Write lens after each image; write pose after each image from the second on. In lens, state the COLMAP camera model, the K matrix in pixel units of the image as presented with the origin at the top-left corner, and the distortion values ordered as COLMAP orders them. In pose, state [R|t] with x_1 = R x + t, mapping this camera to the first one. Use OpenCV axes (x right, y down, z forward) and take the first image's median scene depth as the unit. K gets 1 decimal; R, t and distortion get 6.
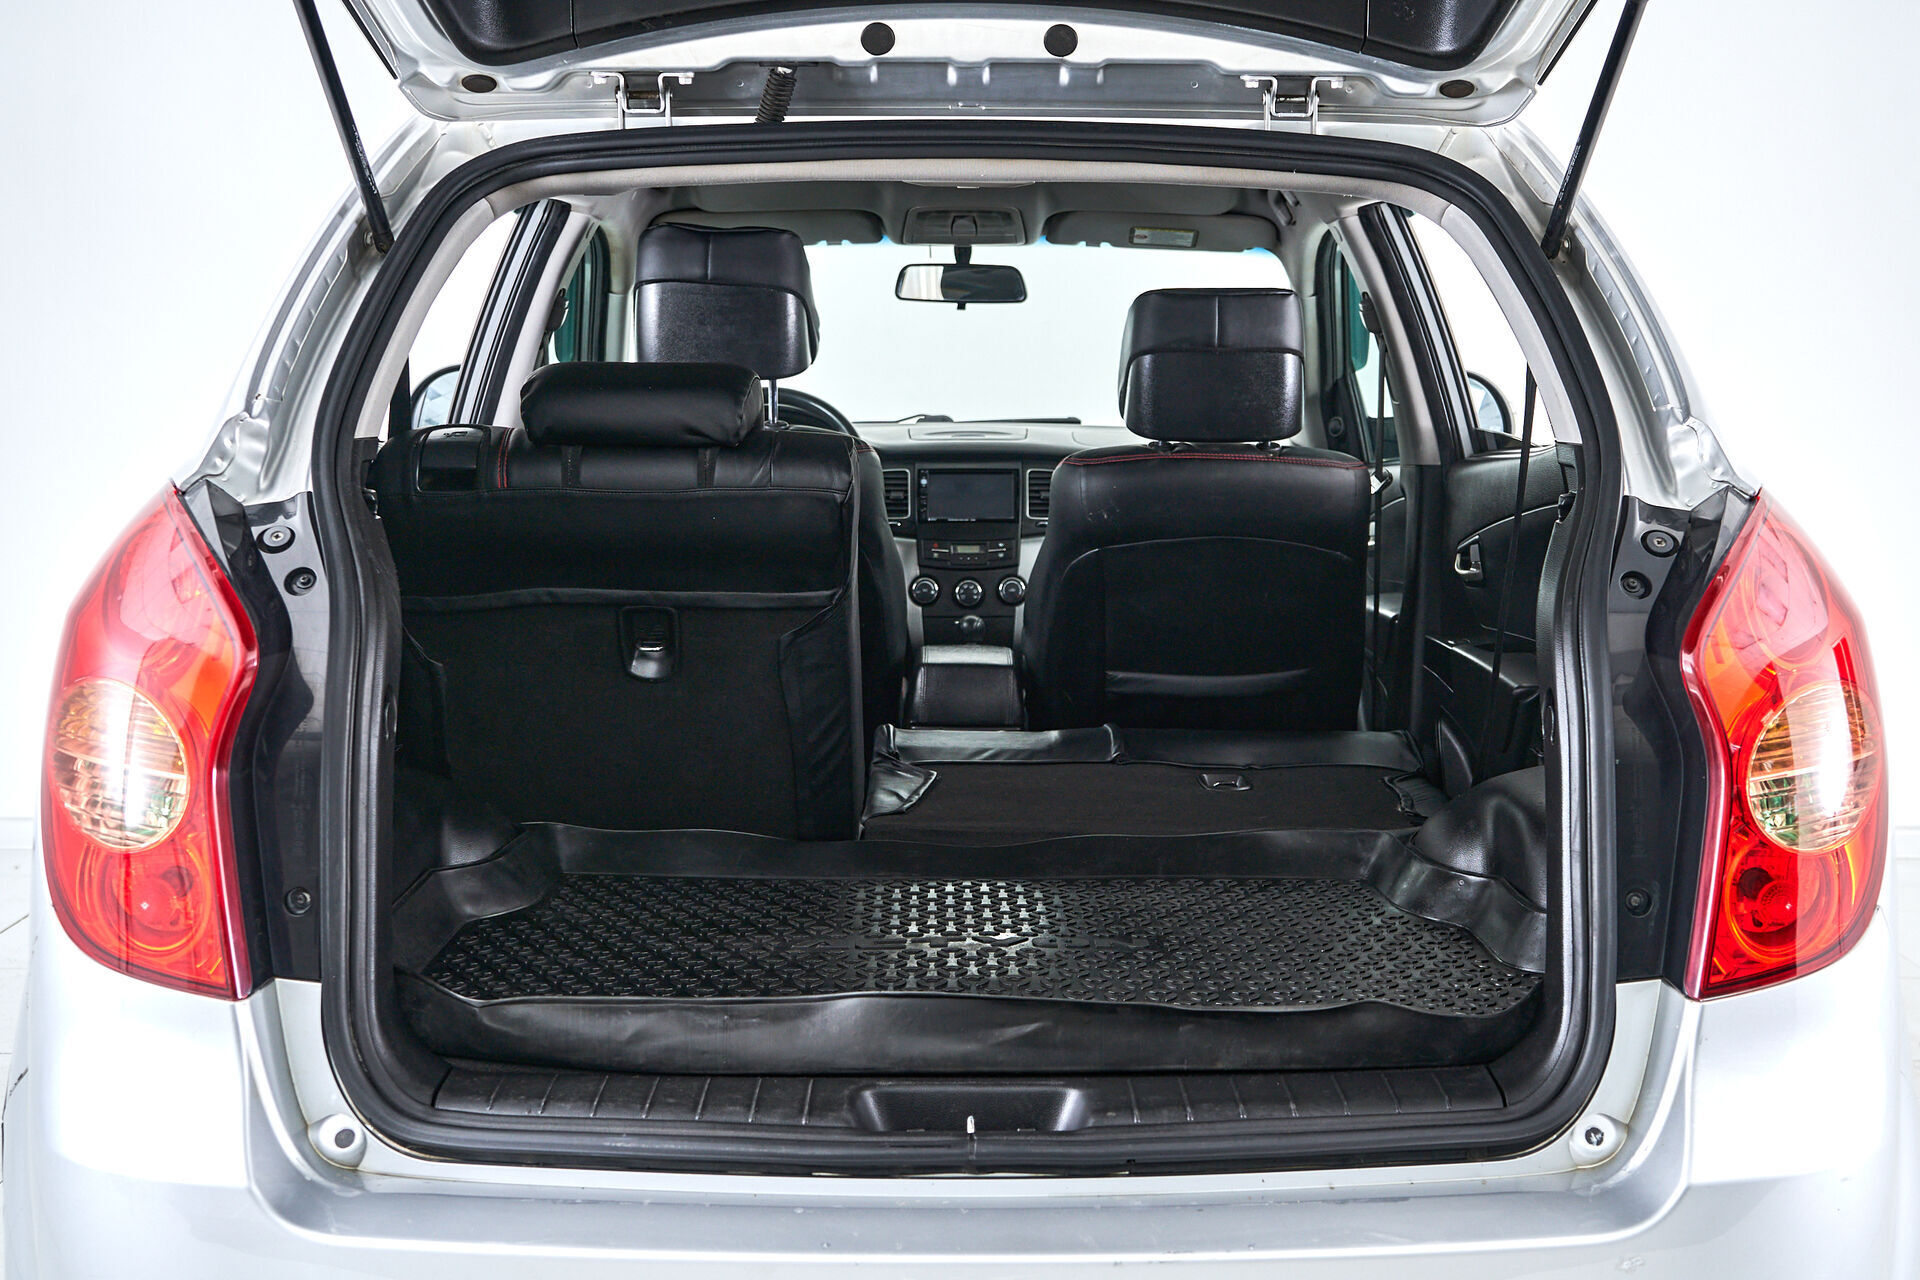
lens RADIAL K [[2269.8, 0, 960.0], [0, 2269.8, 640.0], [0, 0, 1]] dist [0.004541, 0.000580]
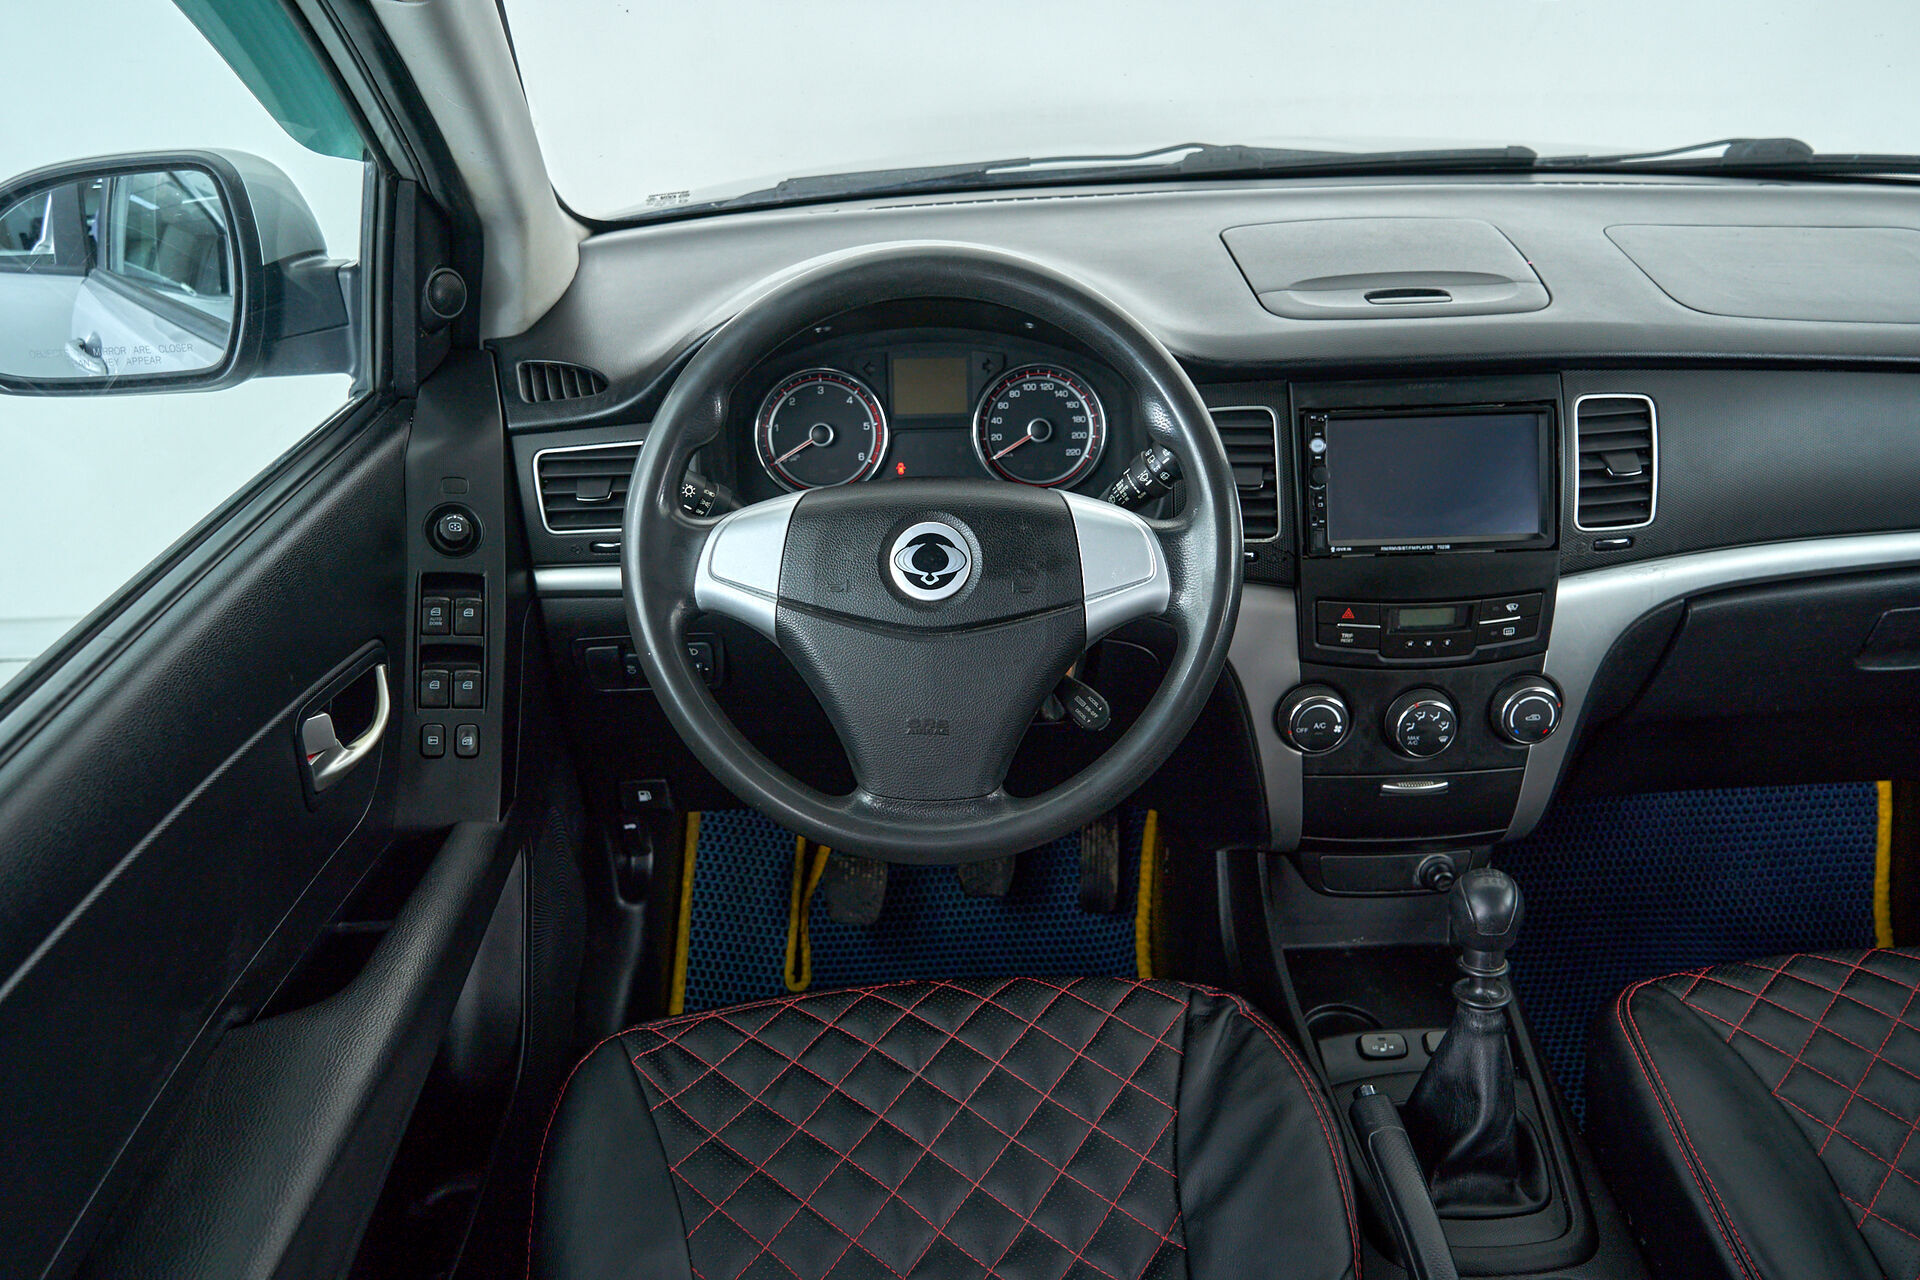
lens RADIAL K [[1545.1, 0, 960.0], [0, 1545.1, 640.0], [0, 0, 1]] dist [0.005990, 0.000967]
pose [[0.999288, -0.035028, 0.014022, -0.082660], [0.027666, 0.932938, 0.358972, -0.136401], [-0.025655, -0.358328, 0.933243, 0.745936]]
